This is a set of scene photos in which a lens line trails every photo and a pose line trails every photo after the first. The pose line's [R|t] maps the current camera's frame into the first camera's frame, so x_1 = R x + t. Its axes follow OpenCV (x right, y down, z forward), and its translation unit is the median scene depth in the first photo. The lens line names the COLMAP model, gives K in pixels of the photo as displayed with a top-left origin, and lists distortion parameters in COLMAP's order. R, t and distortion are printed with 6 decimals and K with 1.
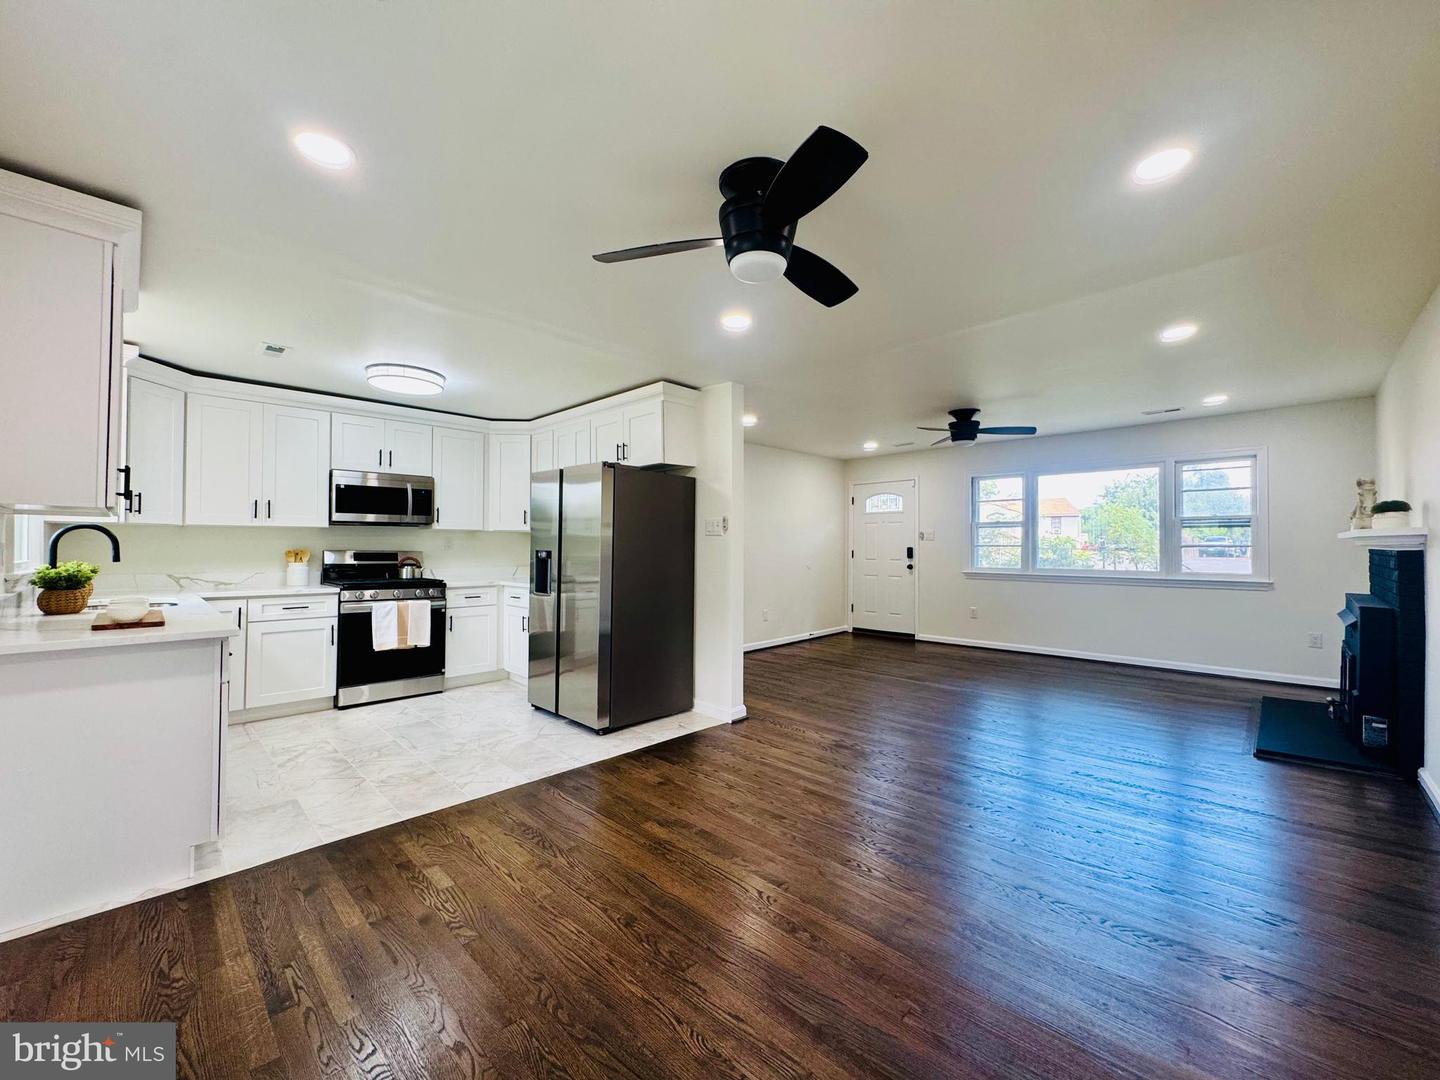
lens RADIAL K [[580.8, 0, 724.1], [0, 580.8, 539.3], [0, 0, 1]] dist [-0.000144, 0.000298]
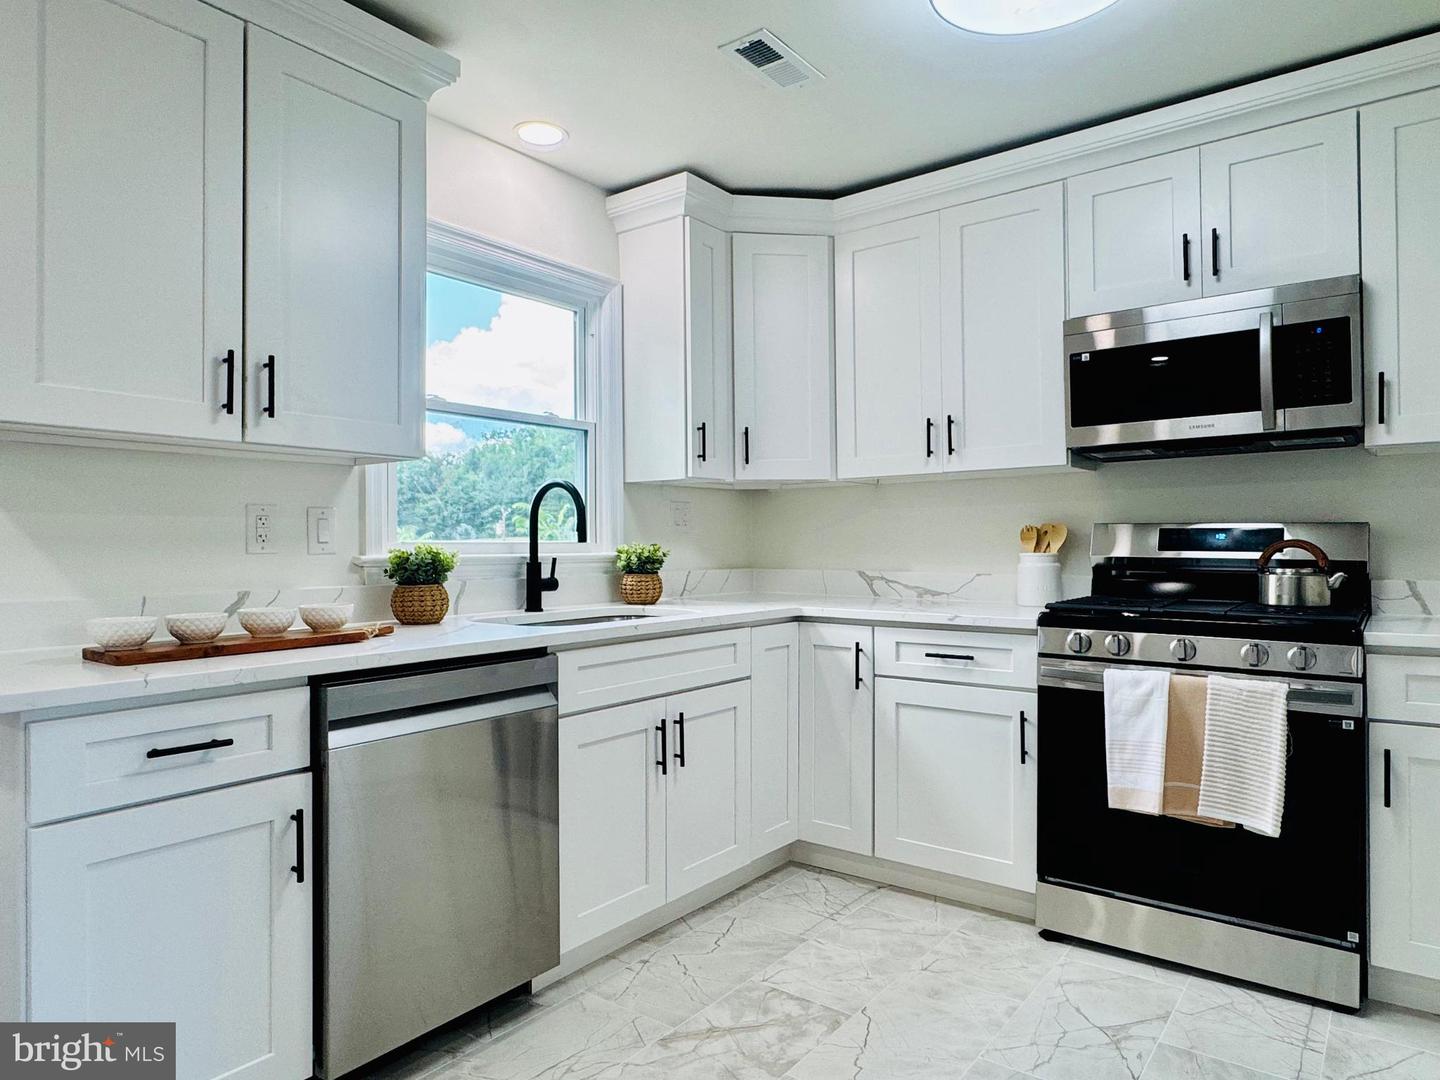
lens RADIAL K [[921.9, 0, 724.1], [0, 921.9, 541.1], [0, 0, 1]] dist [0.002112, 0.000764]
pose [[0.126408, -0.006588, -0.991957, -0.079197], [0.020470, 0.999782, -0.004031, 0.030139], [0.991767, -0.019796, 0.126515, 0.702984]]
